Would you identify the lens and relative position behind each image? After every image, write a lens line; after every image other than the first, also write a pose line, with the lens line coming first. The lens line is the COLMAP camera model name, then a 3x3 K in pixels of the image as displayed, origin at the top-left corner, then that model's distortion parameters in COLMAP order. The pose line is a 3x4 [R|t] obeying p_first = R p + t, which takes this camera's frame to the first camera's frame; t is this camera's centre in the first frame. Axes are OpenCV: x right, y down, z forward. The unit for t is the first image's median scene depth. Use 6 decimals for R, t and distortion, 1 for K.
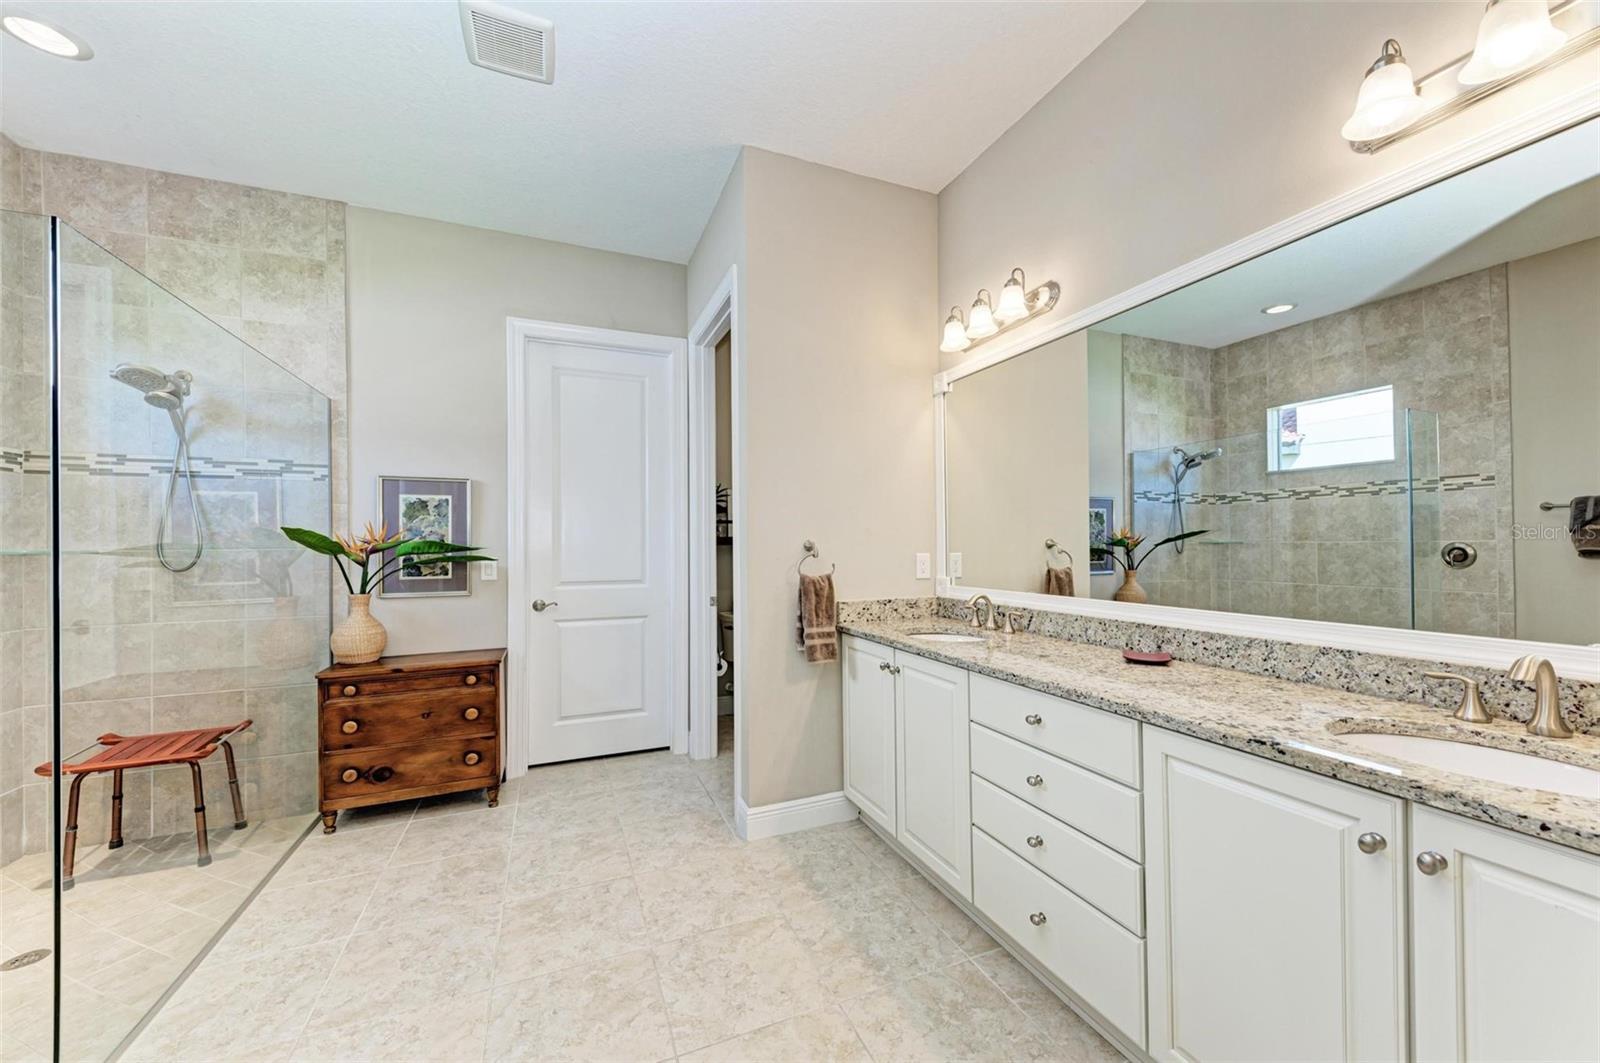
lens RADIAL K [[598.3, 0, 799.2], [0, 598.3, 538.3], [0, 0, 1]] dist [0.021693, -0.008170]
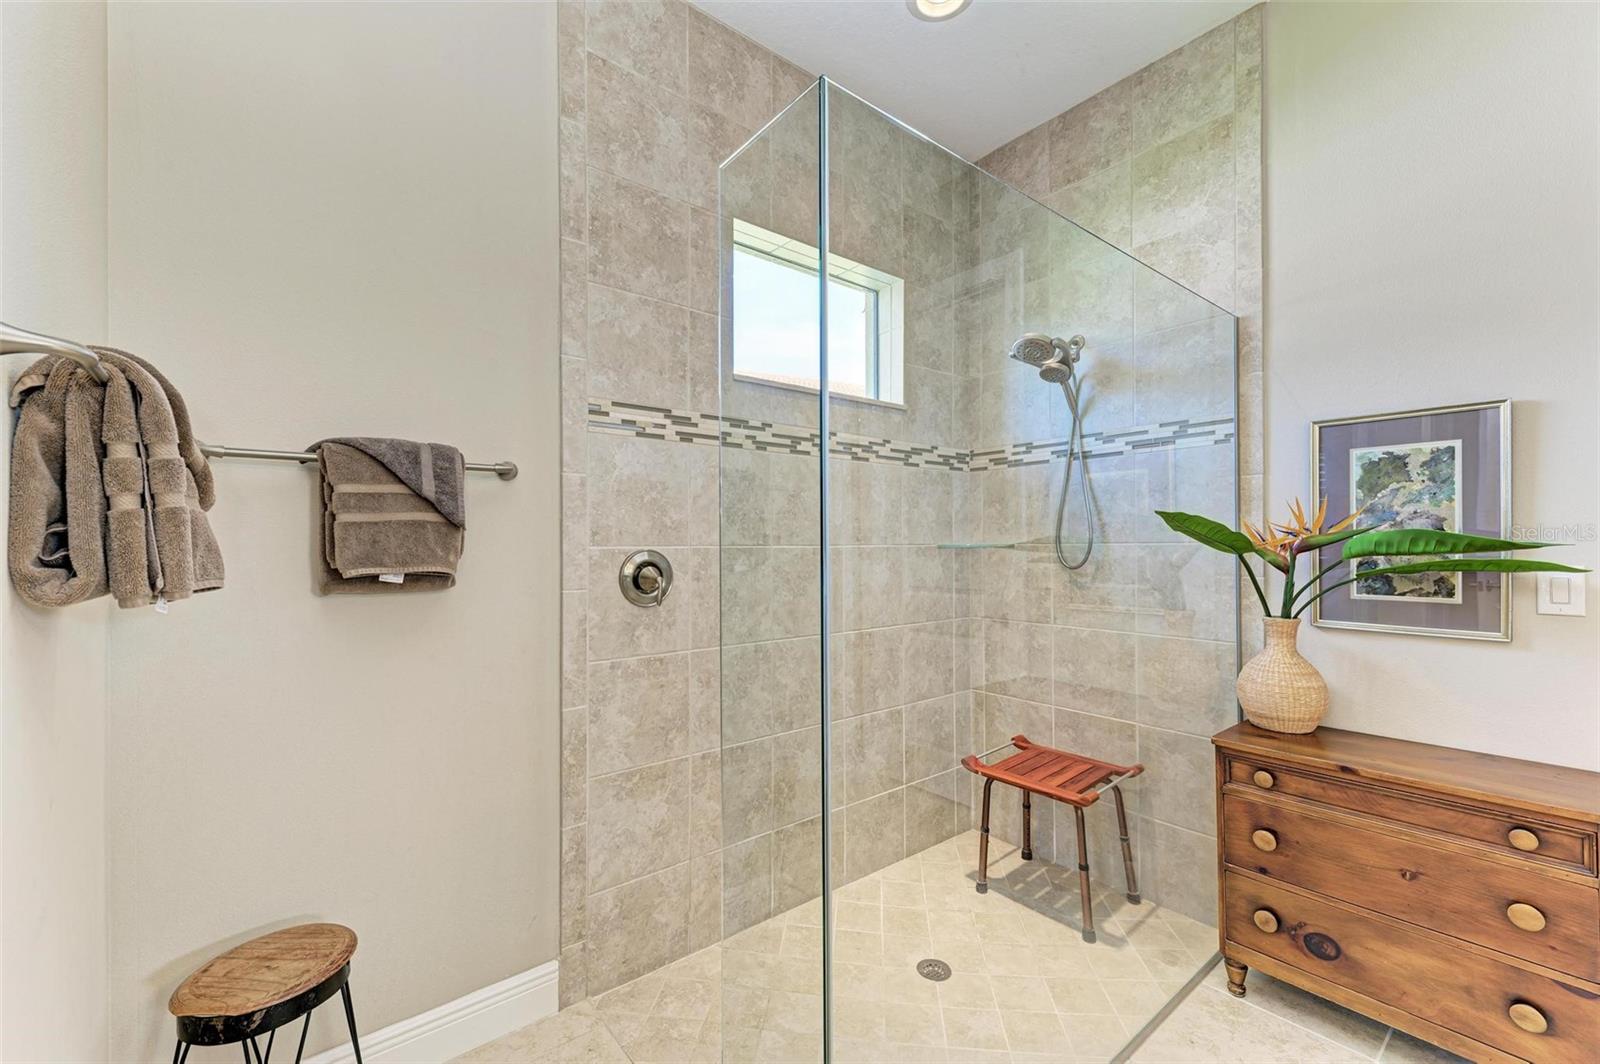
lens RADIAL K [[658.5, 0, 801.4], [0, 658.5, 544.4], [0, 0, 1]] dist [0.031818, -0.014704]
pose [[0.293350, 0.006981, -0.955980, -0.230438], [0.011494, 0.999875, 0.010828, 0.004874], [0.955936, -0.014165, 0.293233, 0.347616]]
